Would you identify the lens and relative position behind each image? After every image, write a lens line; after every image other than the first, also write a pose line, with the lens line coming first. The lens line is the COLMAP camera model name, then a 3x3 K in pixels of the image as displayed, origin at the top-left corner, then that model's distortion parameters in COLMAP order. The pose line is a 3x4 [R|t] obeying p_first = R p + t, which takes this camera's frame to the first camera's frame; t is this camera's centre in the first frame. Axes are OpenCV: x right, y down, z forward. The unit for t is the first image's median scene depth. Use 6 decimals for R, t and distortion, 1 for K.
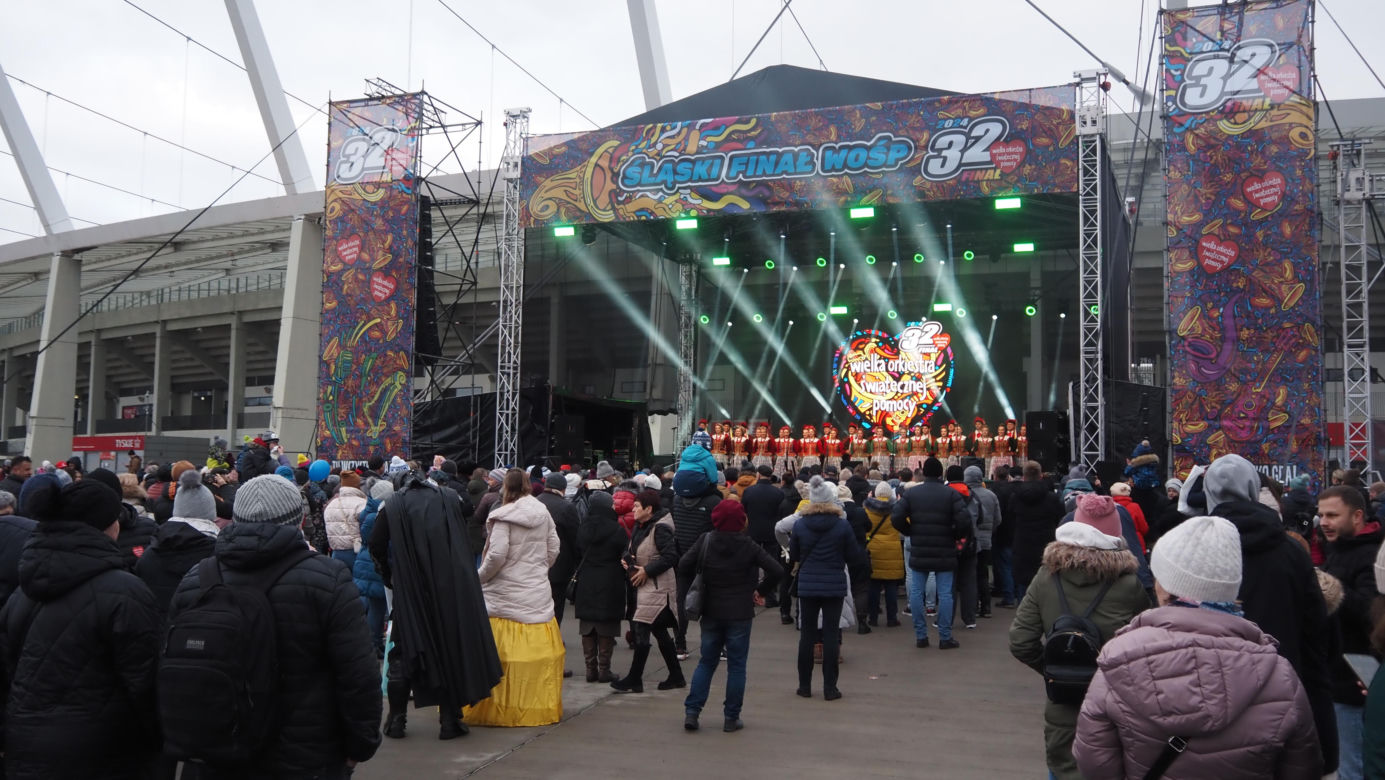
lens RADIAL K [[1316.7, 0, 695.0], [0, 1316.7, 383.9], [0, 0, 1]] dist [-0.008119, 0.000000]
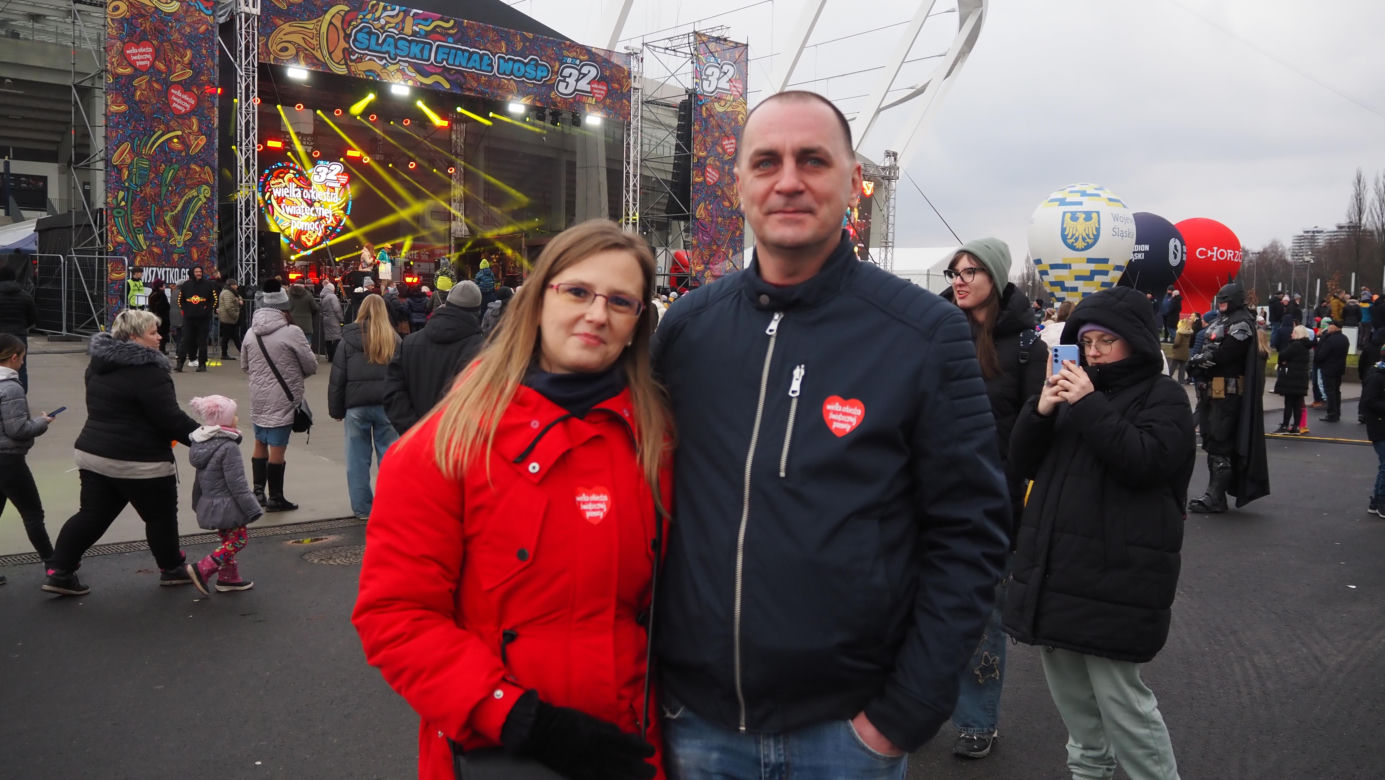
lens RADIAL K [[1208.4, 0, 665.3], [0, 1208.4, 386.2], [0, 0, 1]] dist [-0.042451, 0.029994]
pose [[0.435489, -0.063373, 0.897960, -0.937754], [-0.092151, 0.989140, 0.114499, 0.005808], [-0.895465, -0.132611, 0.424920, 0.228677]]
